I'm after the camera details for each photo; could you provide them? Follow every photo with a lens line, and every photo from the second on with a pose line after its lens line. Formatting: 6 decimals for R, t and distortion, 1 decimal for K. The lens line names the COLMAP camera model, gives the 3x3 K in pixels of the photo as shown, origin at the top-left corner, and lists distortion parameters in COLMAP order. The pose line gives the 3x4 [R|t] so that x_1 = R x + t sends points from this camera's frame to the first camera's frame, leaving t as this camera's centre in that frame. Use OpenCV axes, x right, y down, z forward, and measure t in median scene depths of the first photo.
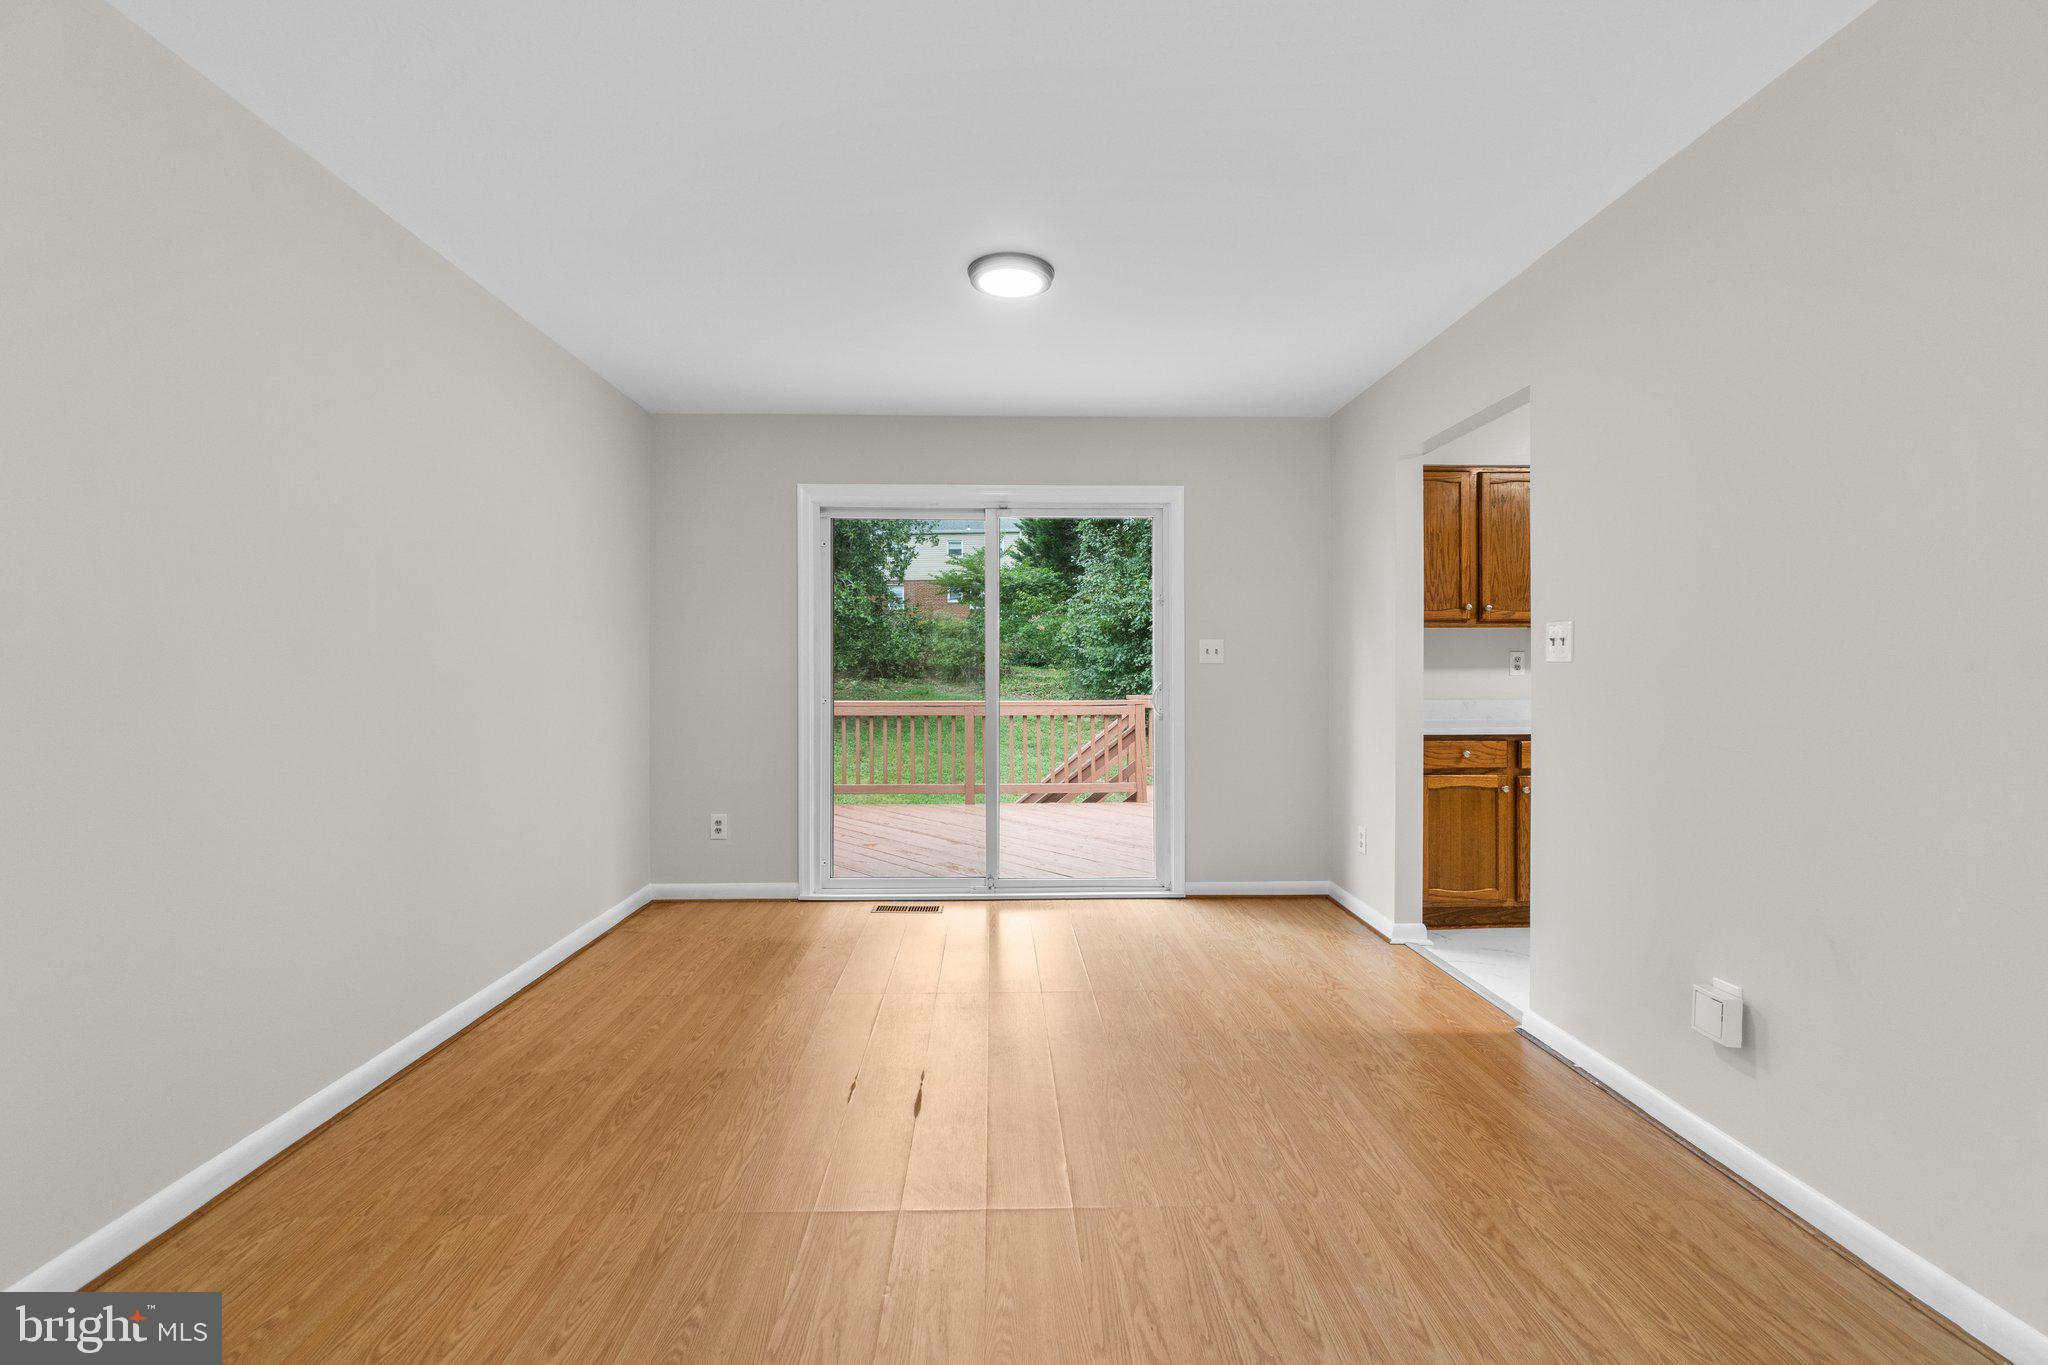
lens RADIAL K [[899.7, 0, 1019.8], [0, 899.7, 664.5], [0, 0, 1]] dist [-0.002838, -0.000318]
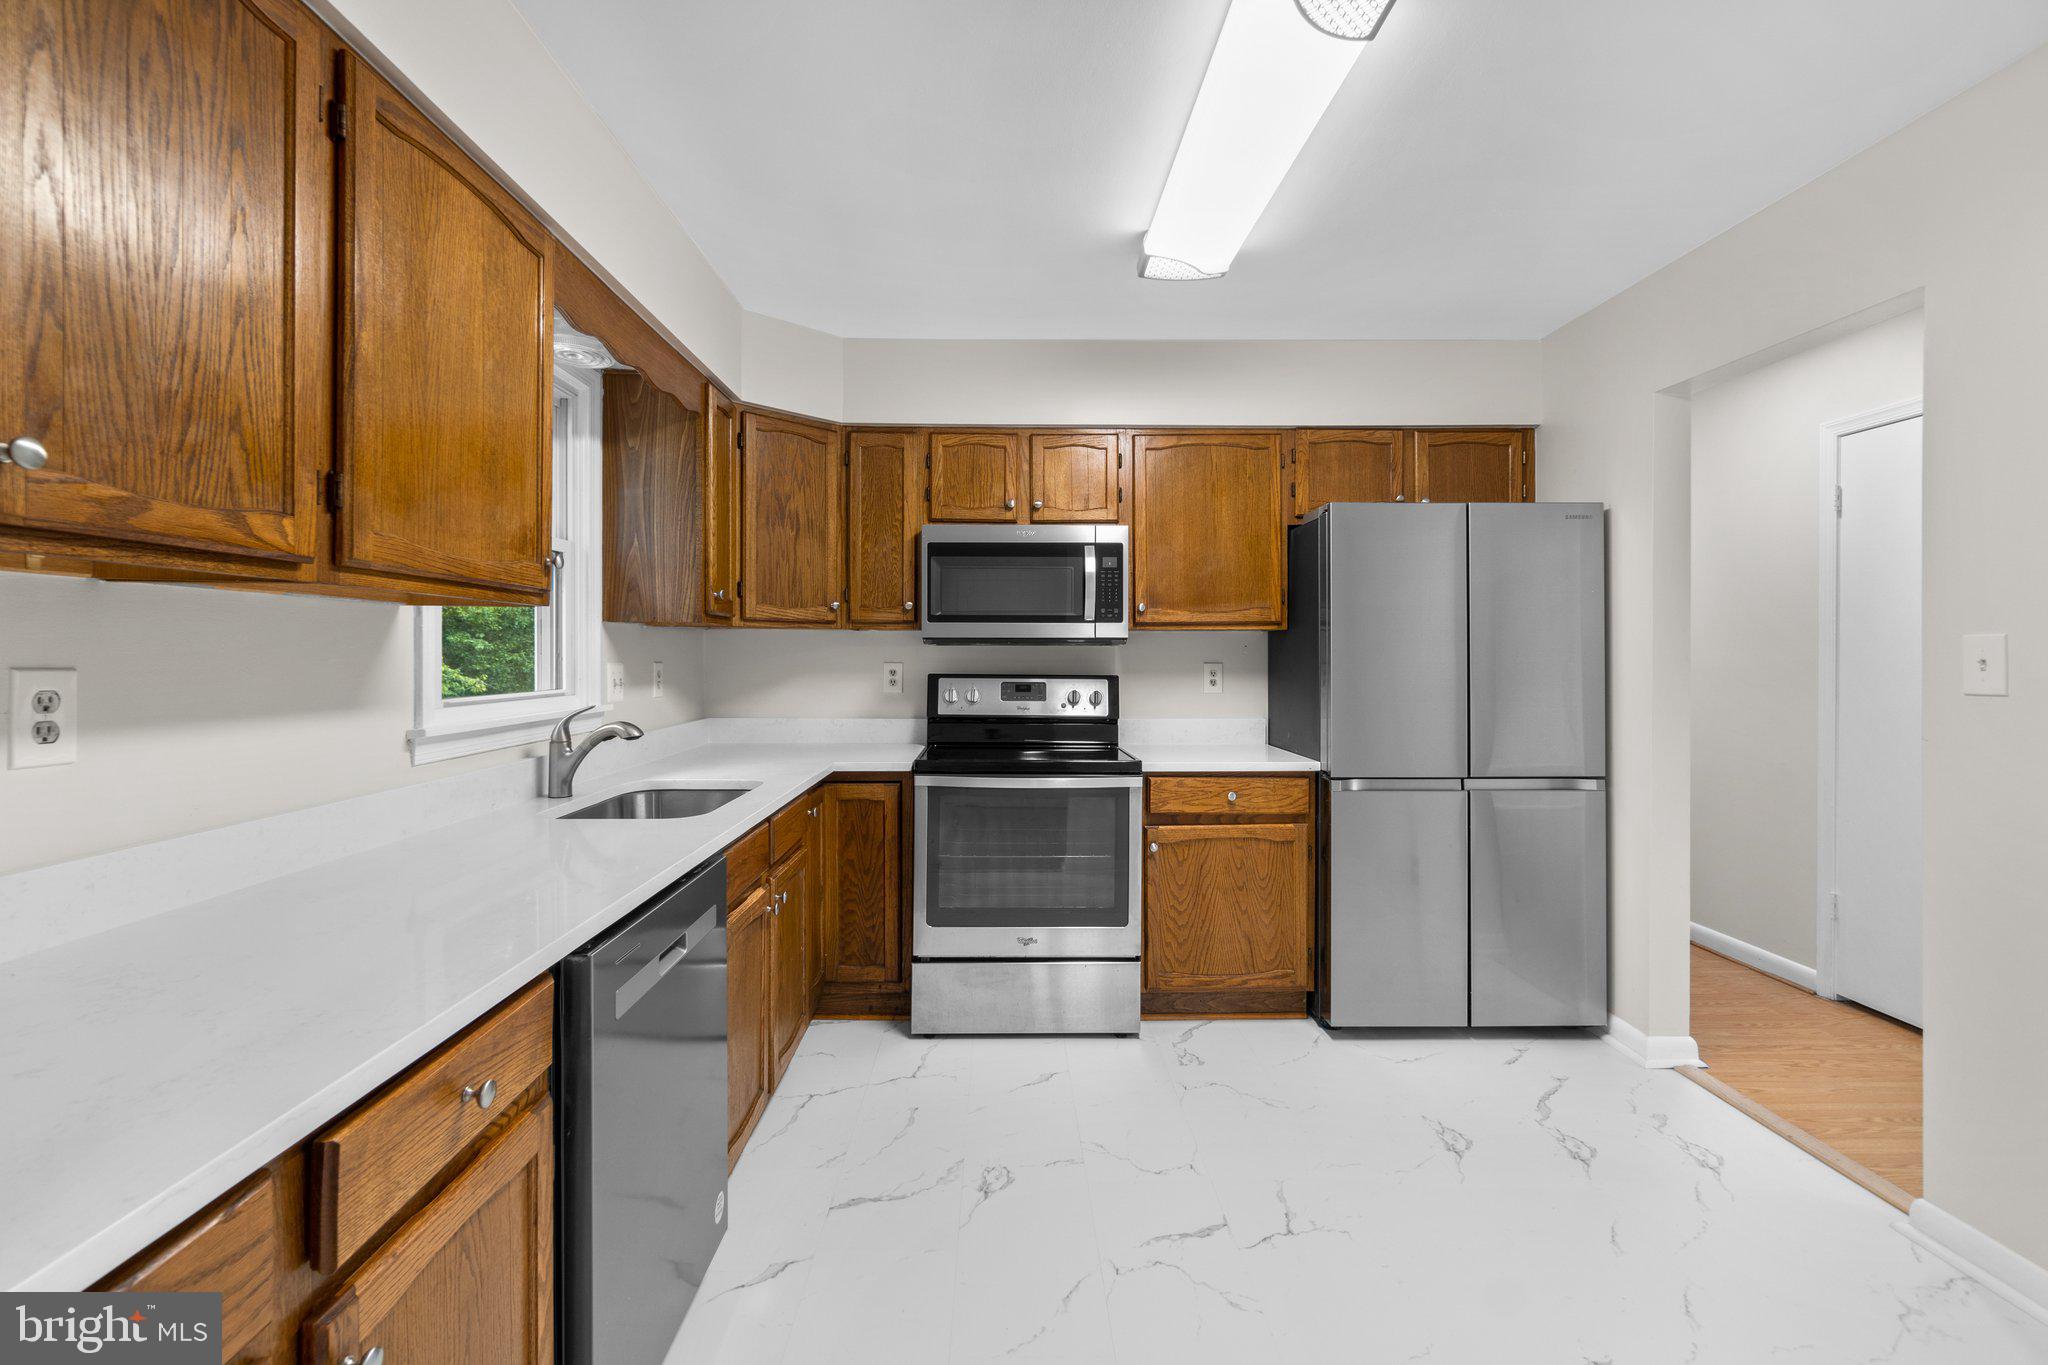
lens RADIAL K [[884.1, 0, 1012.8], [0, 884.1, 652.0], [0, 0, 1]] dist [-0.000931, 0.000319]
pose [[0.025969, 0.002755, 0.999659, 0.340214], [-0.006230, 0.999977, -0.002594, -0.021767], [-0.999643, -0.006161, 0.025986, 0.781055]]
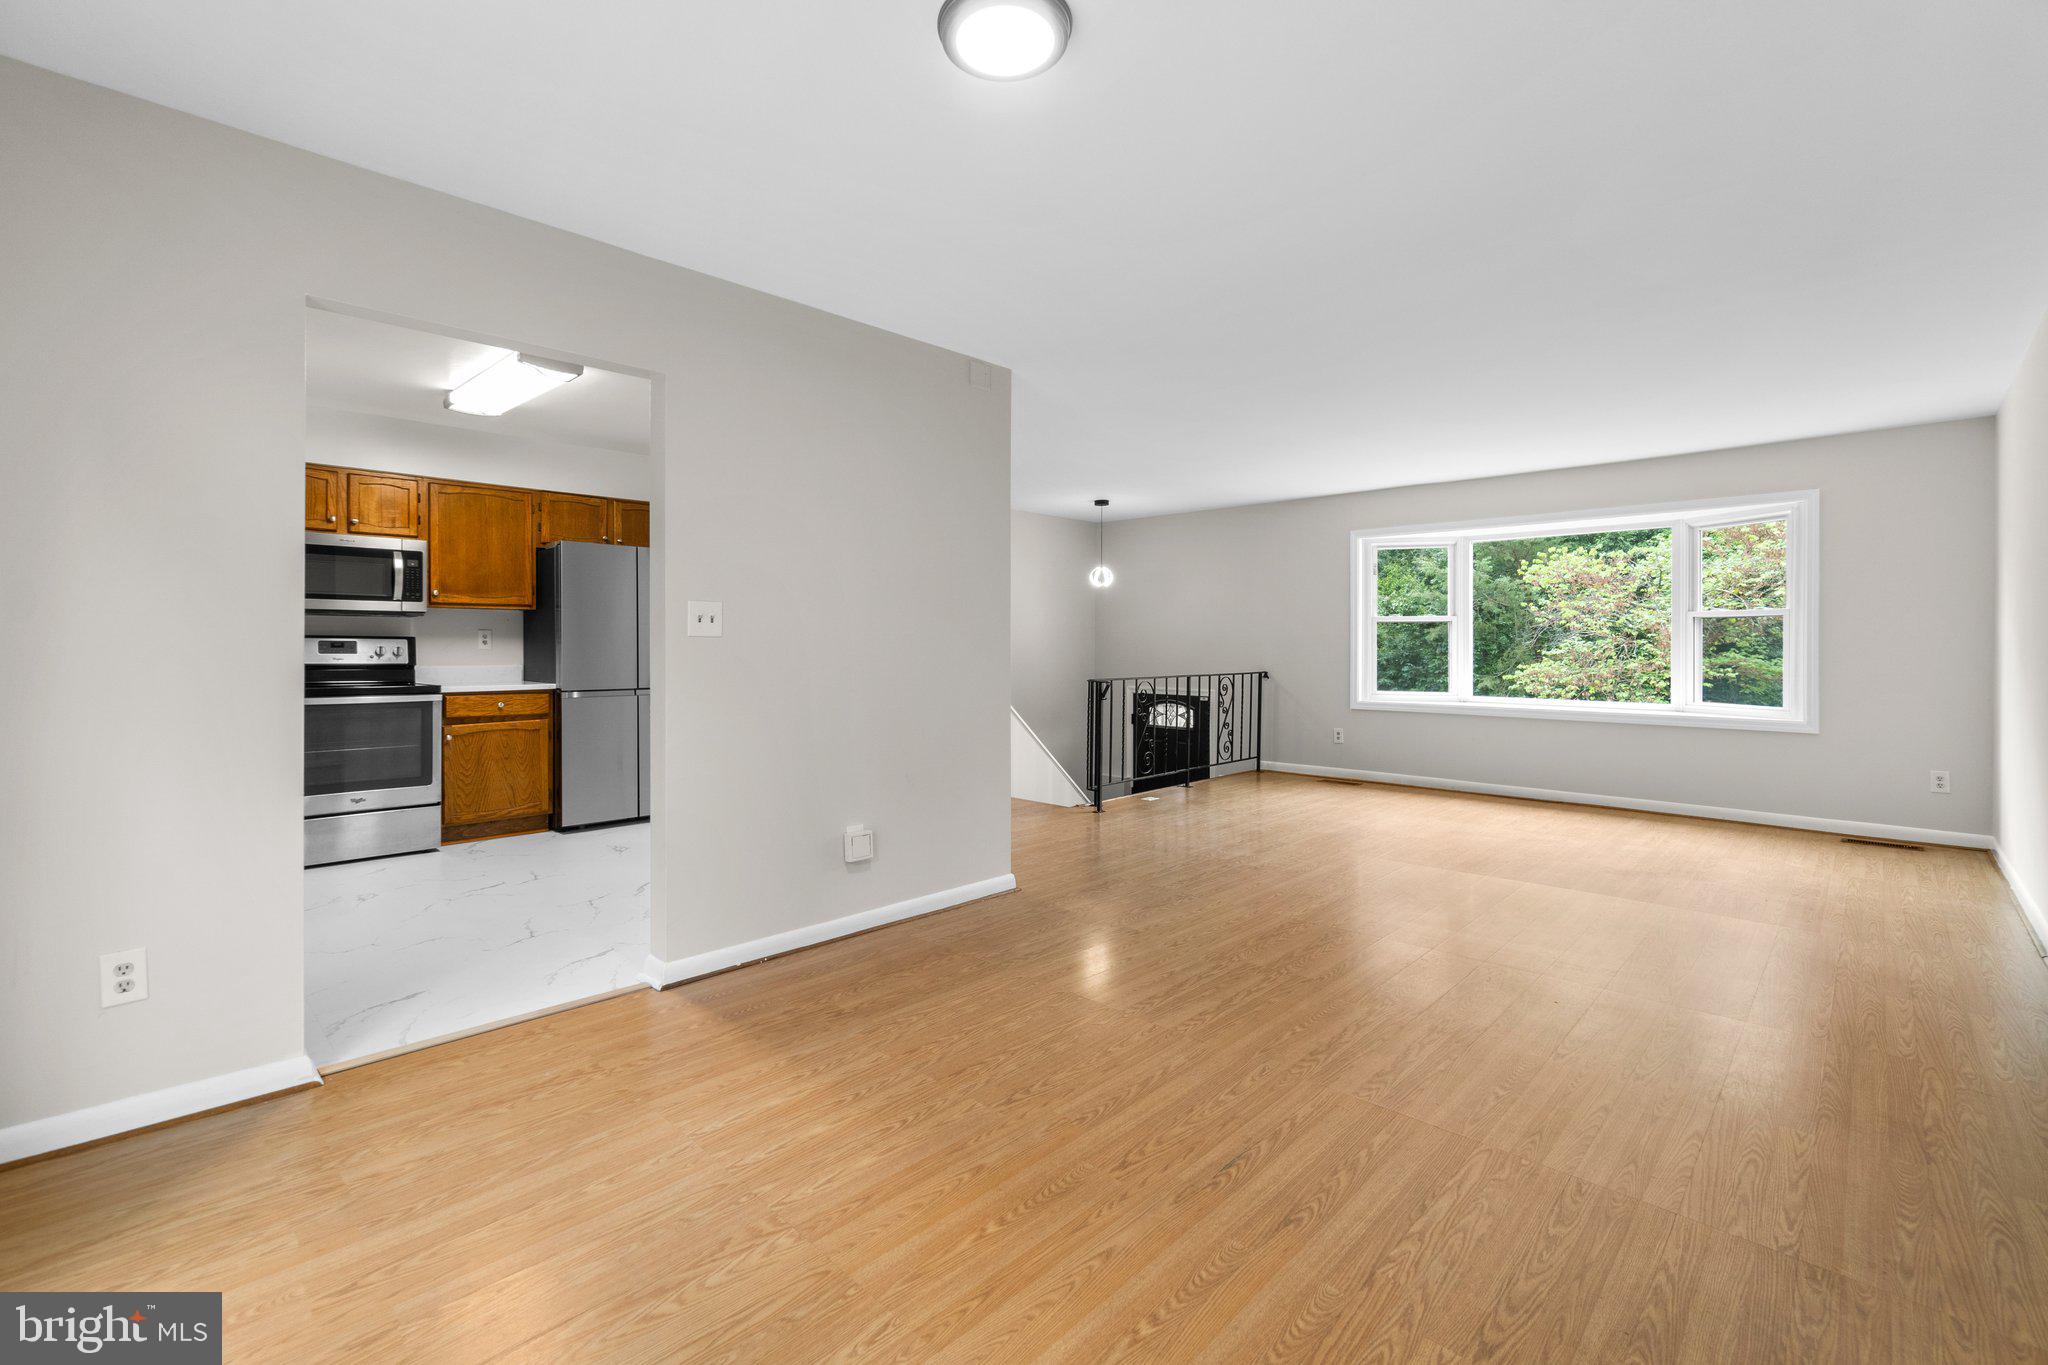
lens RADIAL K [[884.1, 0, 1012.8], [0, 884.1, 652.0], [0, 0, 1]] dist [-0.000931, 0.000319]
pose [[-0.691026, -0.009867, 0.722763, -0.313184], [-0.008265, 0.999949, 0.005748, 0.004353], [-0.722783, -0.002001, -0.691072, 0.954991]]
